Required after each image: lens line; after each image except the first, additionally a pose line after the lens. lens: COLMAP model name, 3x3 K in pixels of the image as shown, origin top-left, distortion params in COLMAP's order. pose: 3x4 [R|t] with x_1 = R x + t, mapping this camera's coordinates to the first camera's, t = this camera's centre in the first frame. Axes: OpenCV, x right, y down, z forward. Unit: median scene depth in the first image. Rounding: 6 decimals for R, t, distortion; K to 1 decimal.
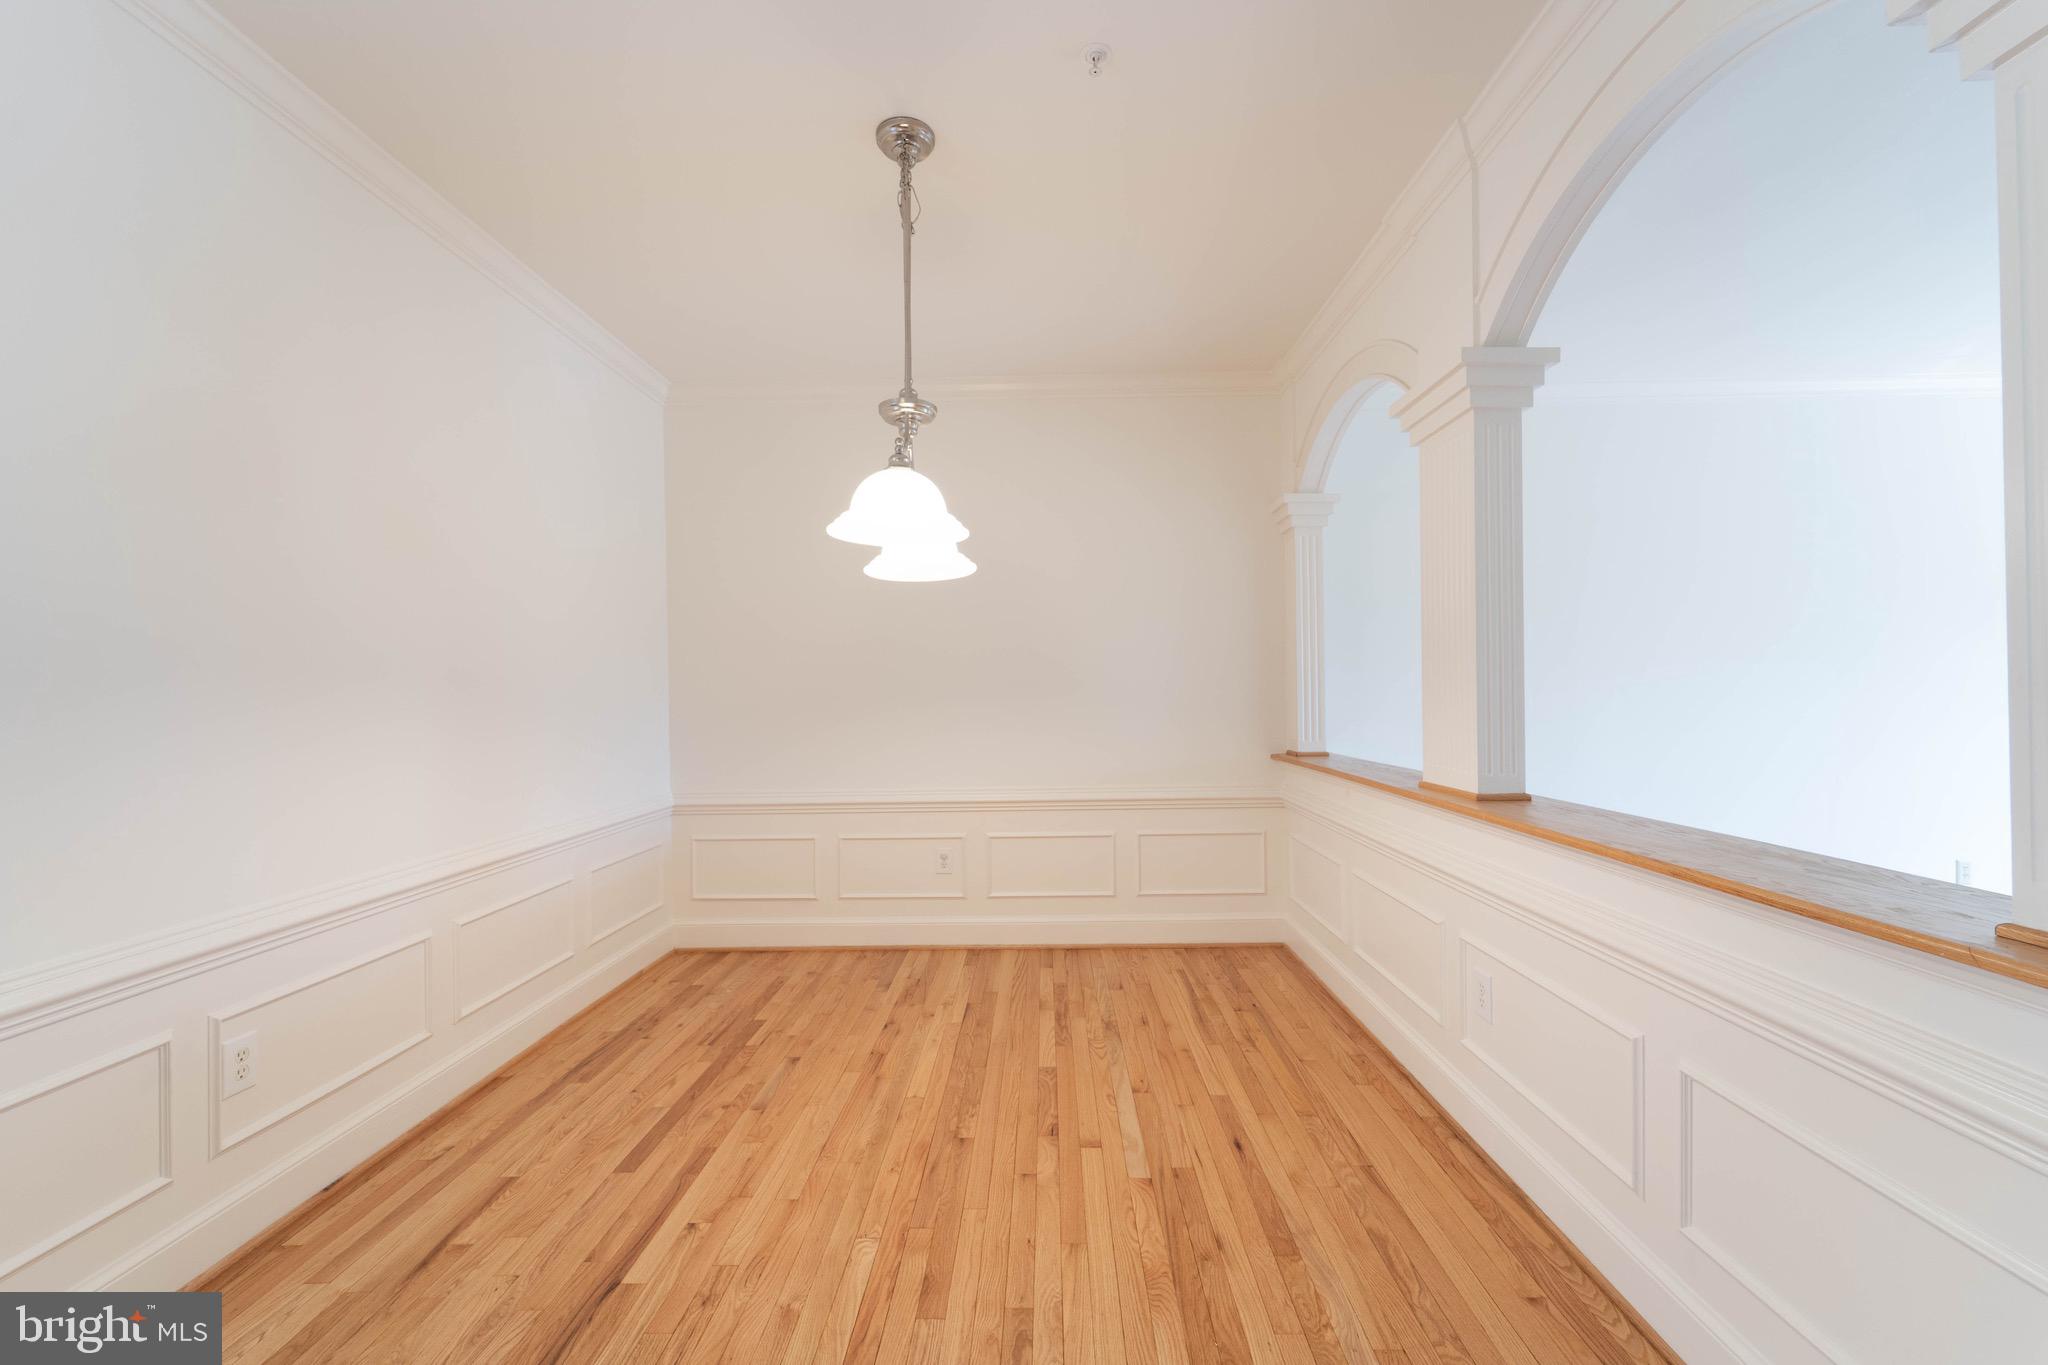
lens RADIAL K [[862.2, 0, 1024.0], [0, 862.2, 682.5], [0, 0, 1]] dist [0.002219, 0.000088]
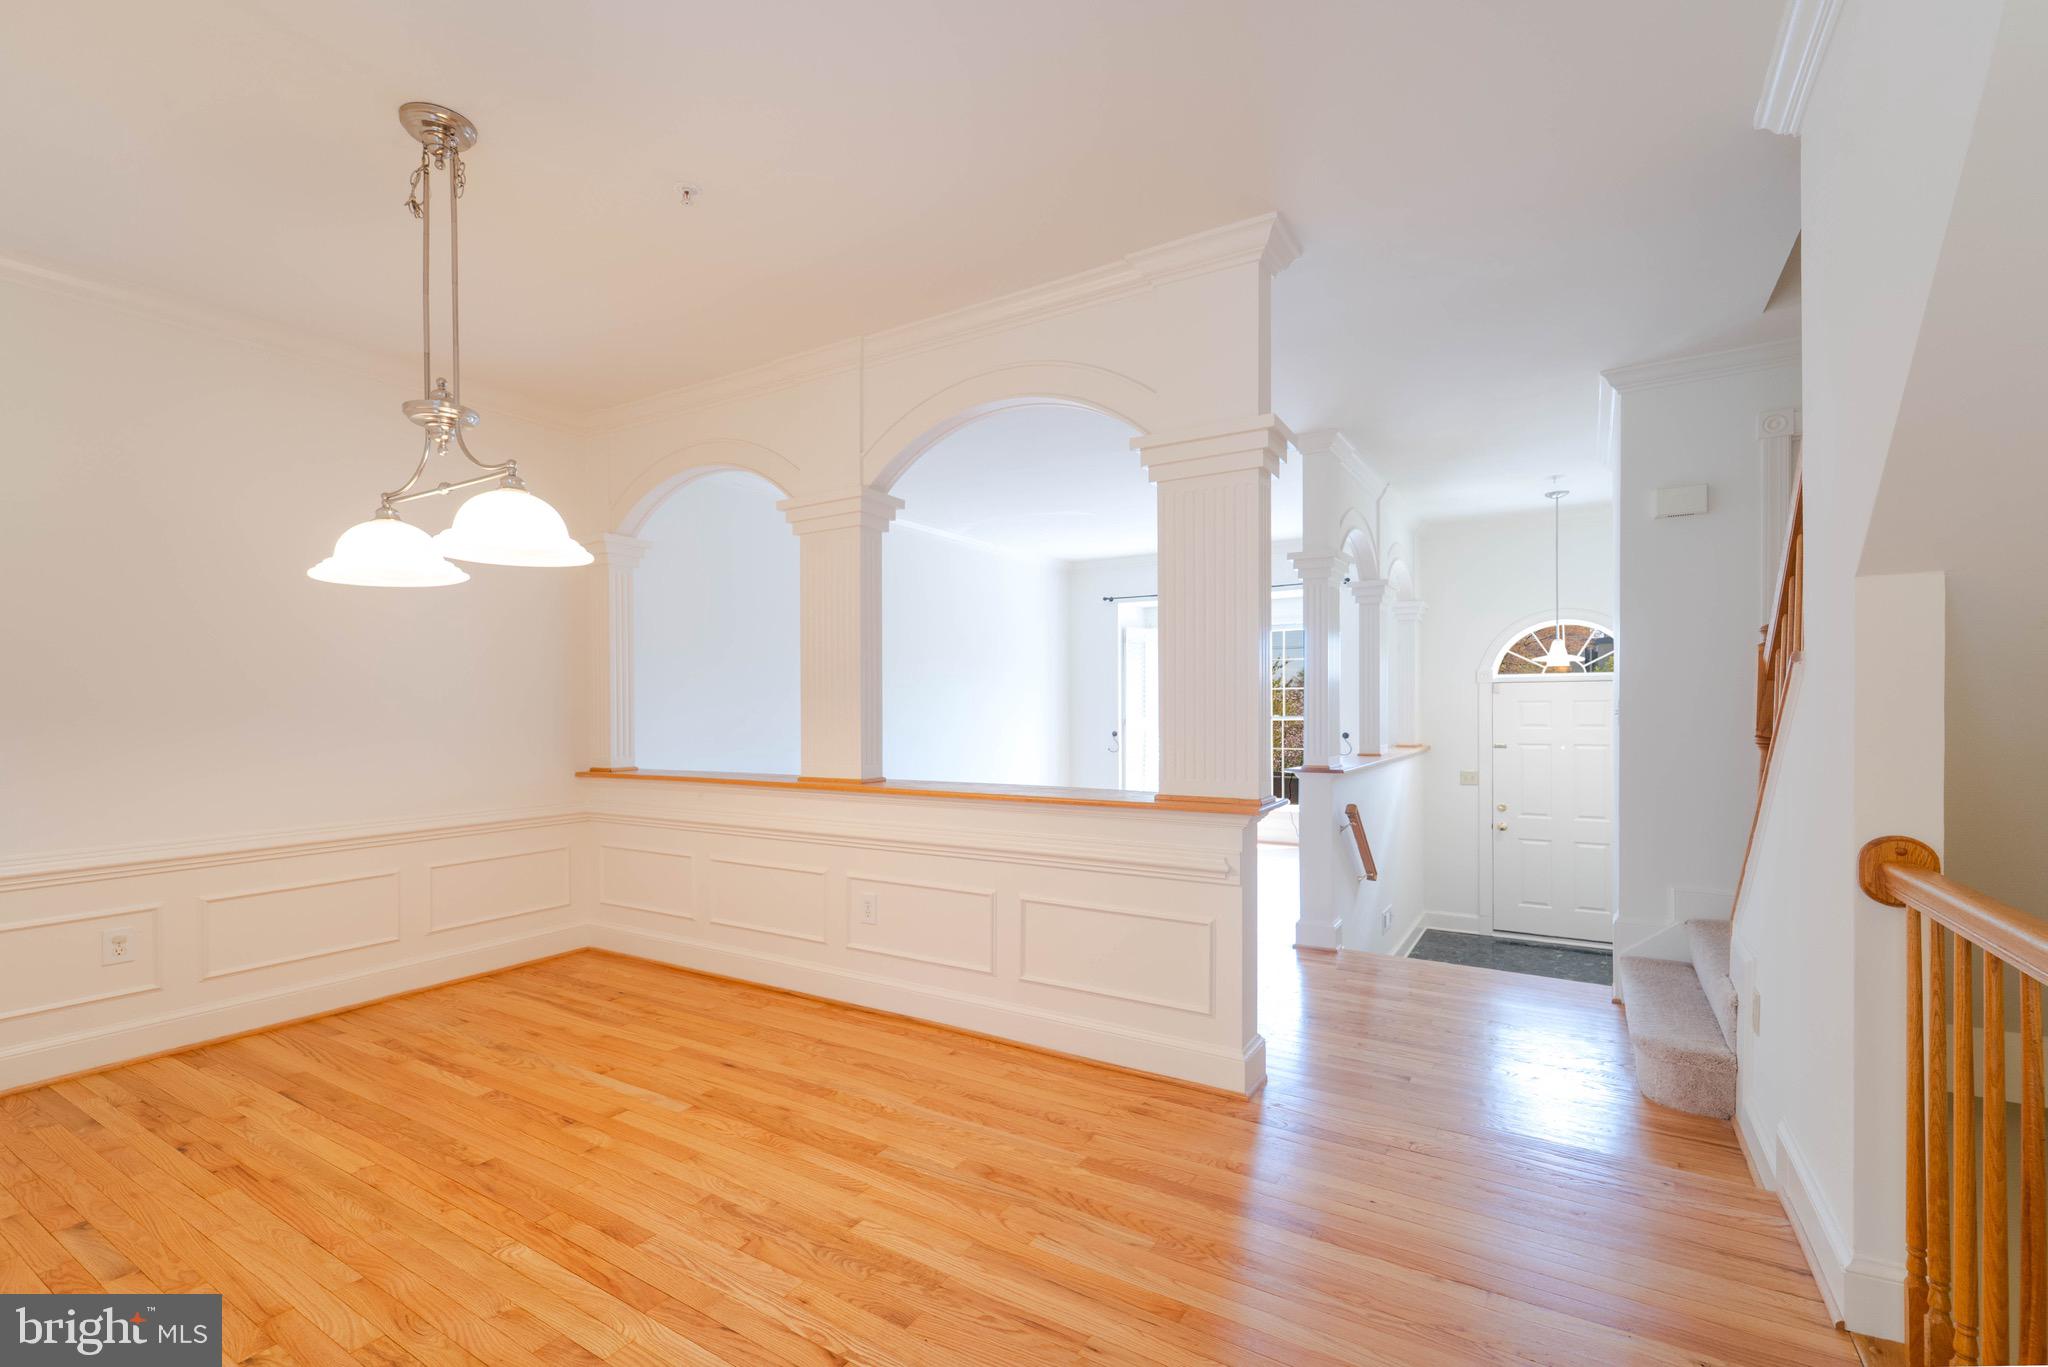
lens RADIAL K [[859.2, 0, 1015.5], [0, 859.2, 711.8], [0, 0, 1]] dist [-0.012573, 0.000382]
pose [[0.528041, 0.004383, 0.849208, -0.515897], [-0.007979, 0.999968, -0.000200, 0.006899], [-0.849182, -0.006670, 0.528059, -0.024987]]
